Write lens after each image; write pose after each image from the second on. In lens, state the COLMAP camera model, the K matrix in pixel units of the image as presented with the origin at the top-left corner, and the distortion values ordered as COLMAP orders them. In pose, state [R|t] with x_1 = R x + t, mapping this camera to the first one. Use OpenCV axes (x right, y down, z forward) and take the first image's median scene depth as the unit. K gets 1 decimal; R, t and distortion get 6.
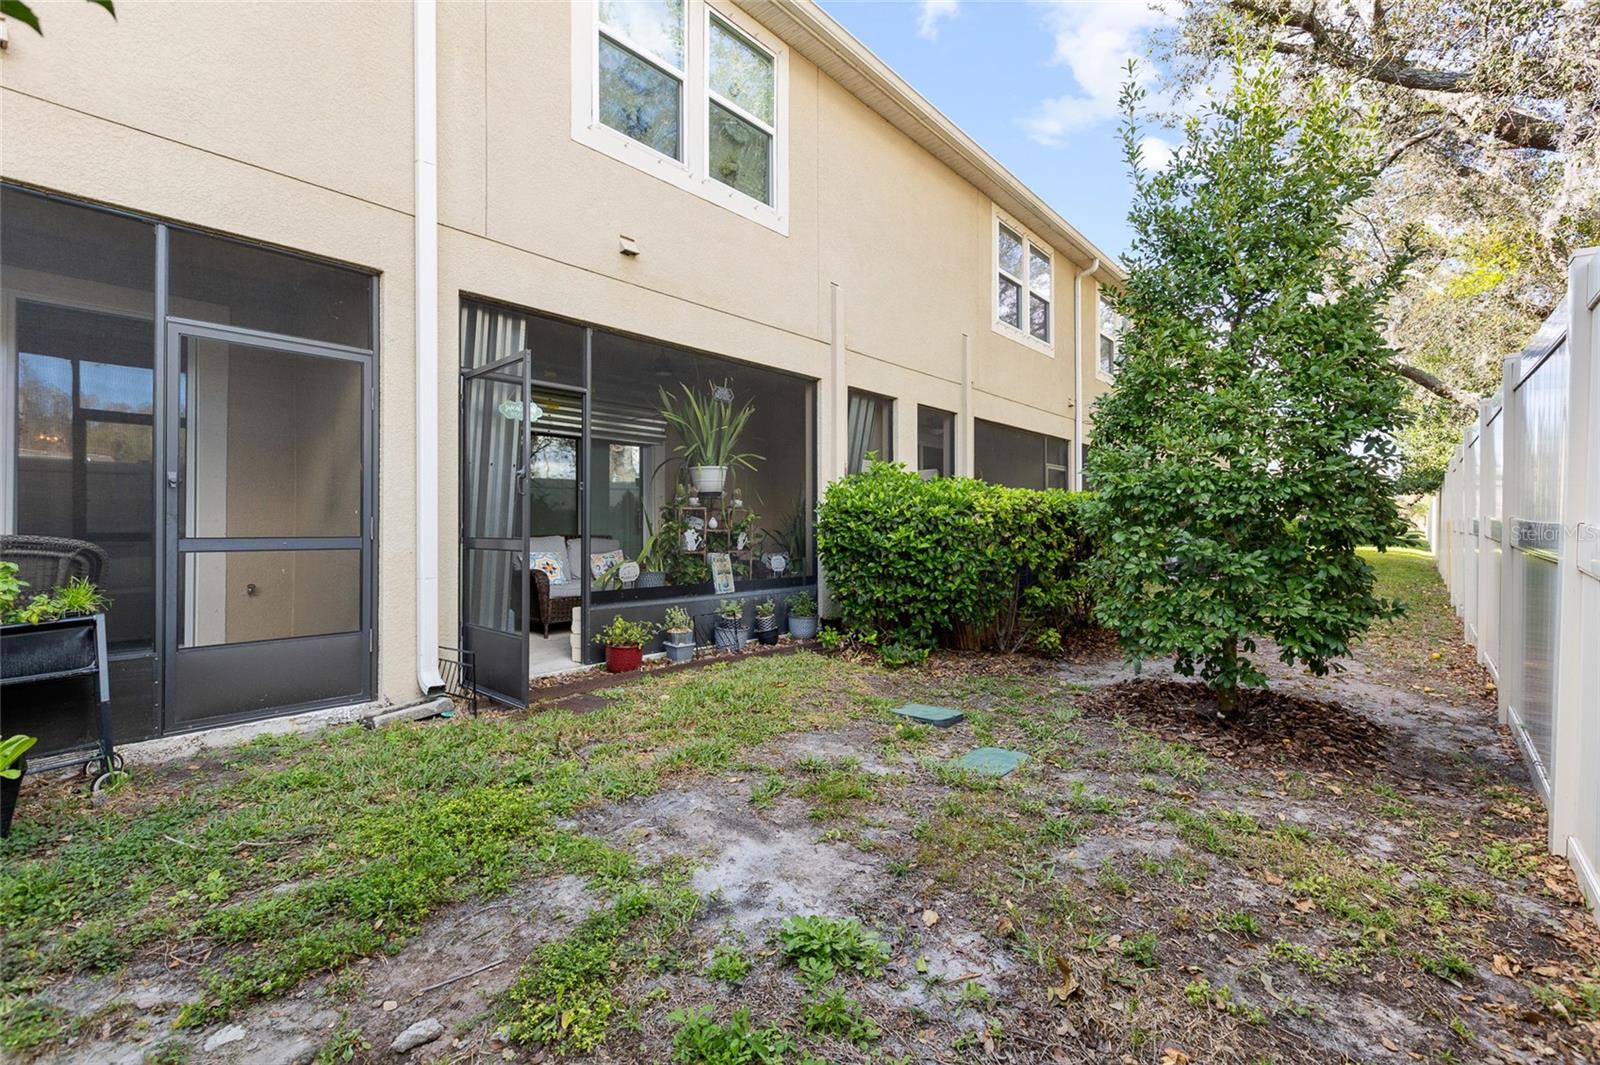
lens RADIAL K [[710.9, 0, 799.1], [0, 710.9, 528.5], [0, 0, 1]] dist [0.005859, 0.000358]
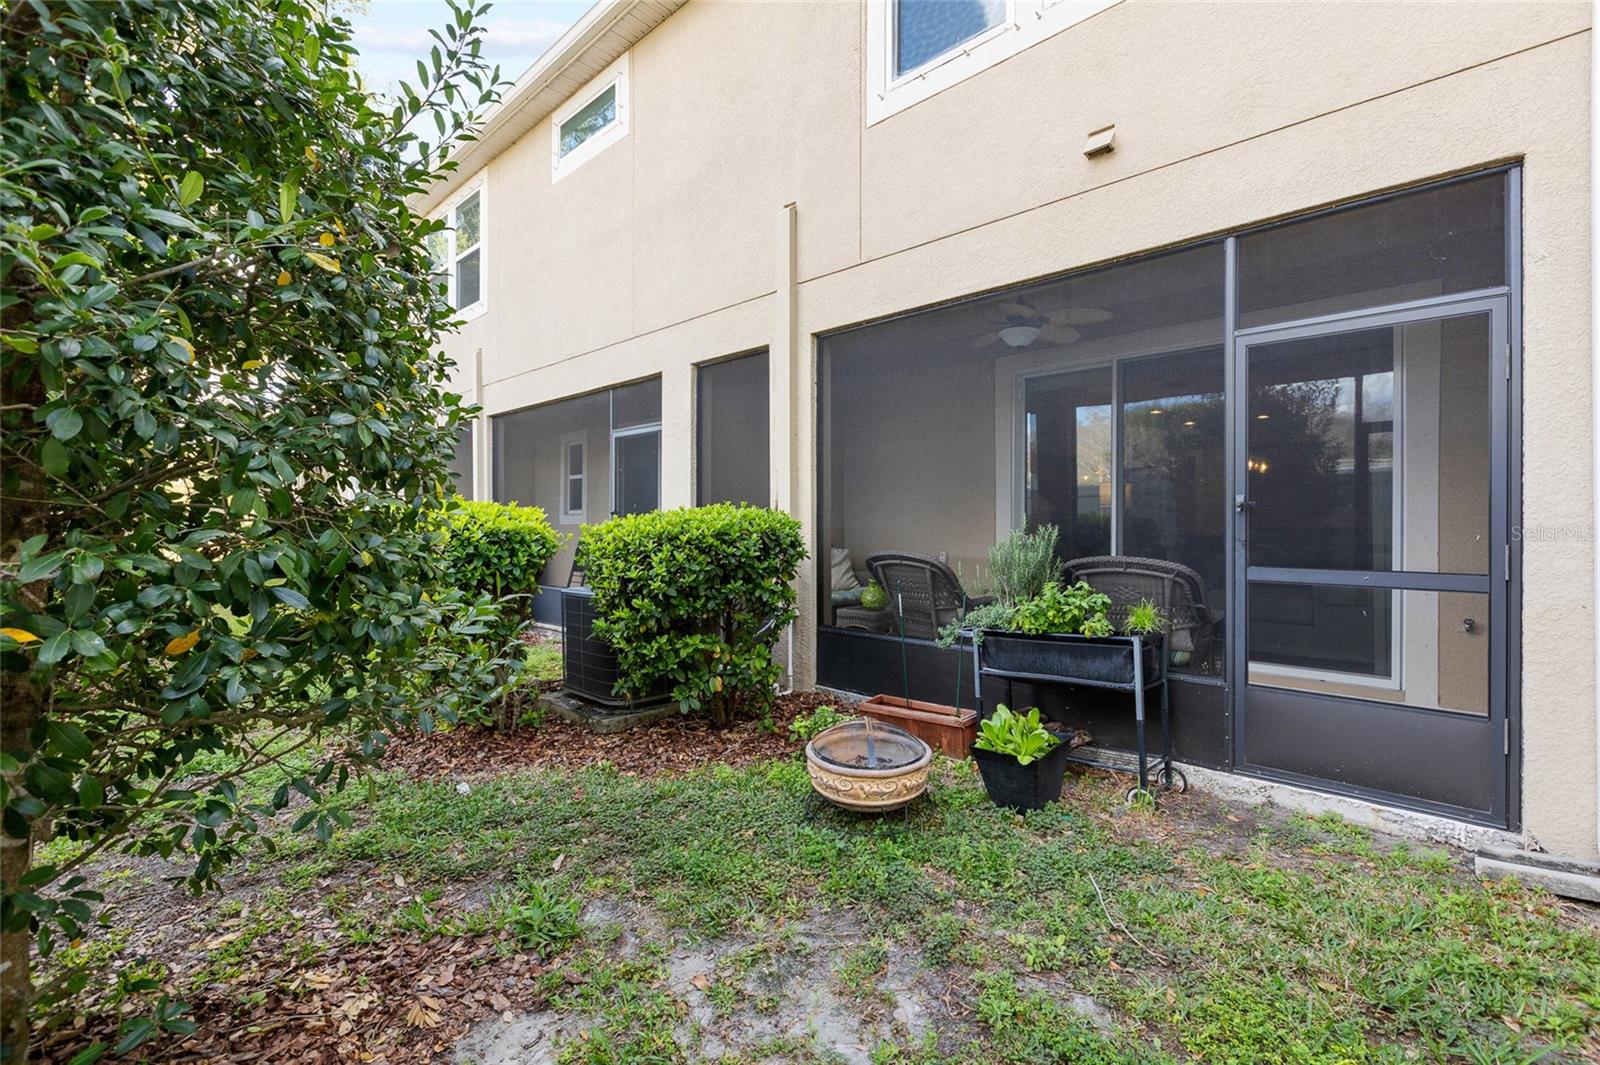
lens RADIAL K [[710.9, 0, 799.3], [0, 710.9, 524.4], [0, 0, 1]] dist [0.005859, 0.000358]
pose [[-0.042379, 0.001548, -0.999100, 0.086230], [-0.002736, 0.999995, 0.001665, -0.040475], [0.999098, 0.002805, -0.042375, 0.456940]]
